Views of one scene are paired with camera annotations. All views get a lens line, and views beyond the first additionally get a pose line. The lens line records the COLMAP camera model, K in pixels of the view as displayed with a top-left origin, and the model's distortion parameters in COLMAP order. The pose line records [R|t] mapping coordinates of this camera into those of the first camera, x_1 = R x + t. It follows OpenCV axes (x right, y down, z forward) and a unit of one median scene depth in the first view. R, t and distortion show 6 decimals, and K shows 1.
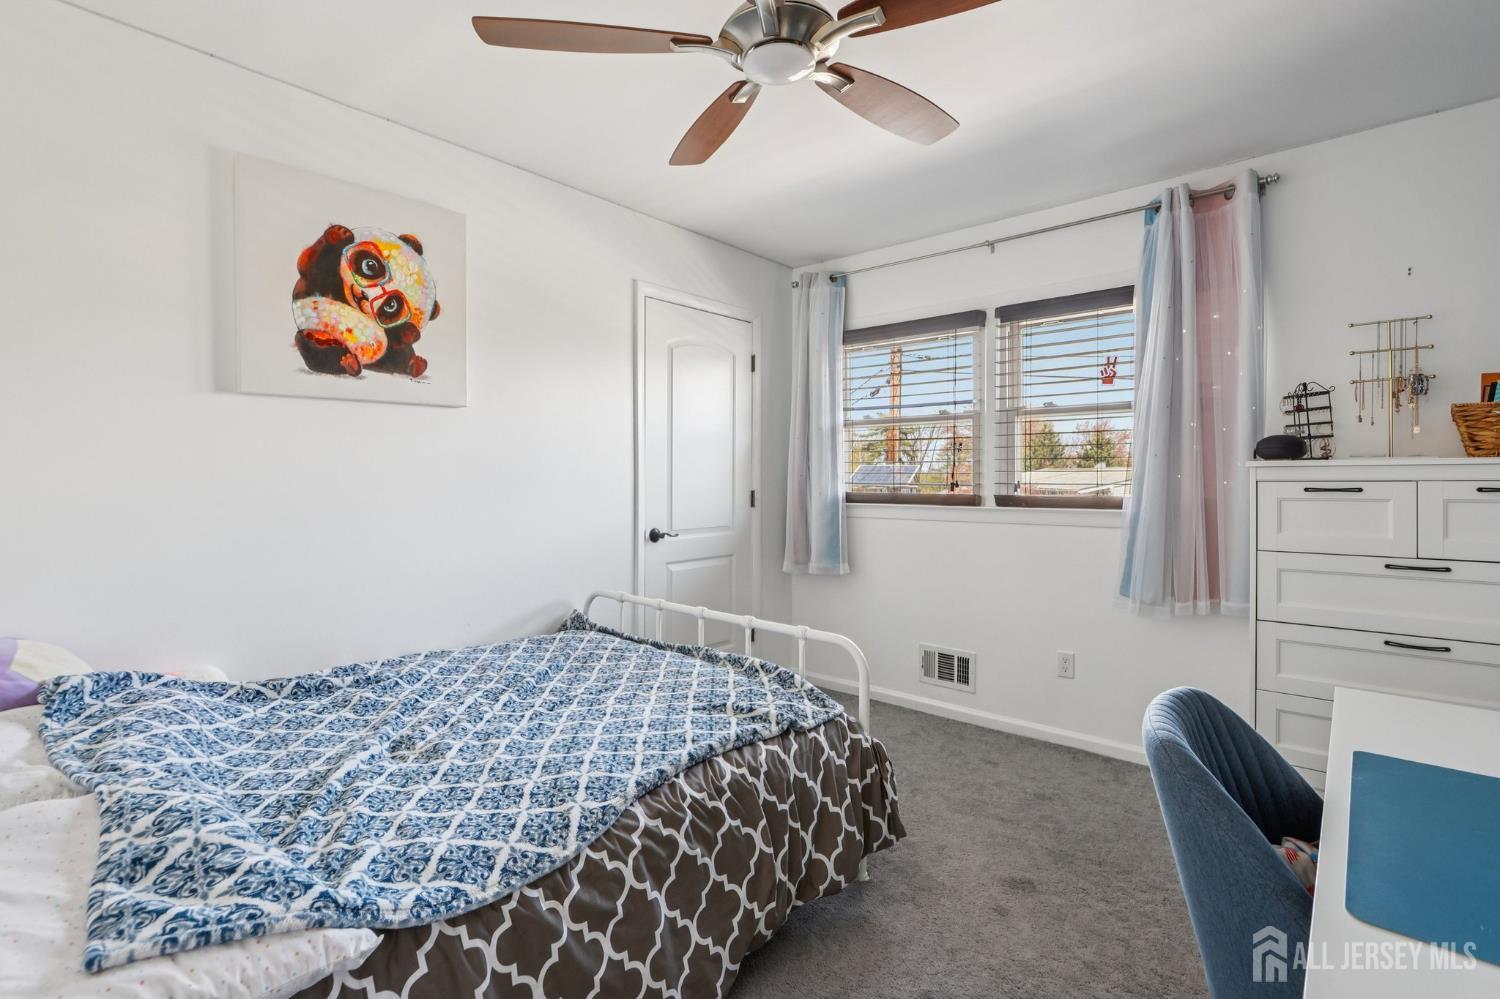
lens RADIAL K [[697.5, 0, 742.9], [0, 697.5, 471.8], [0, 0, 1]] dist [0.000768, 0.000994]
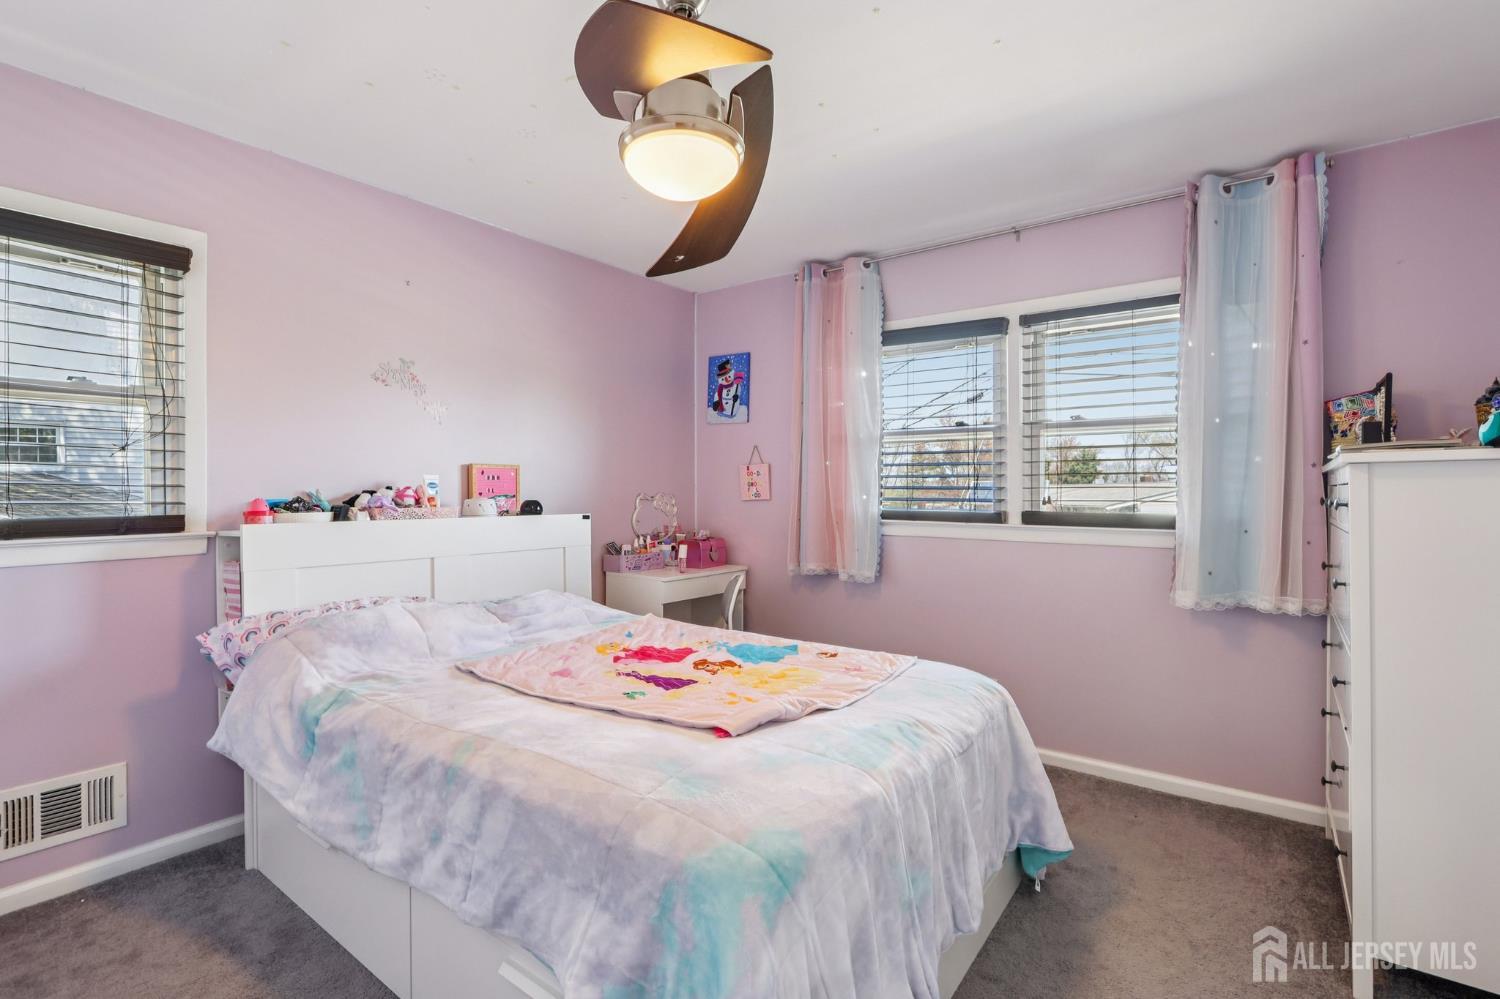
lens RADIAL K [[697.5, 0, 750.0], [0, 697.5, 495.8], [0, 0, 1]] dist [0.000768, 0.000994]
pose [[0.996487, 0.008886, 0.083275, -0.085786], [-0.010263, 0.999817, 0.016129, 0.000160], [-0.083116, -0.016927, 0.996396, 0.083689]]
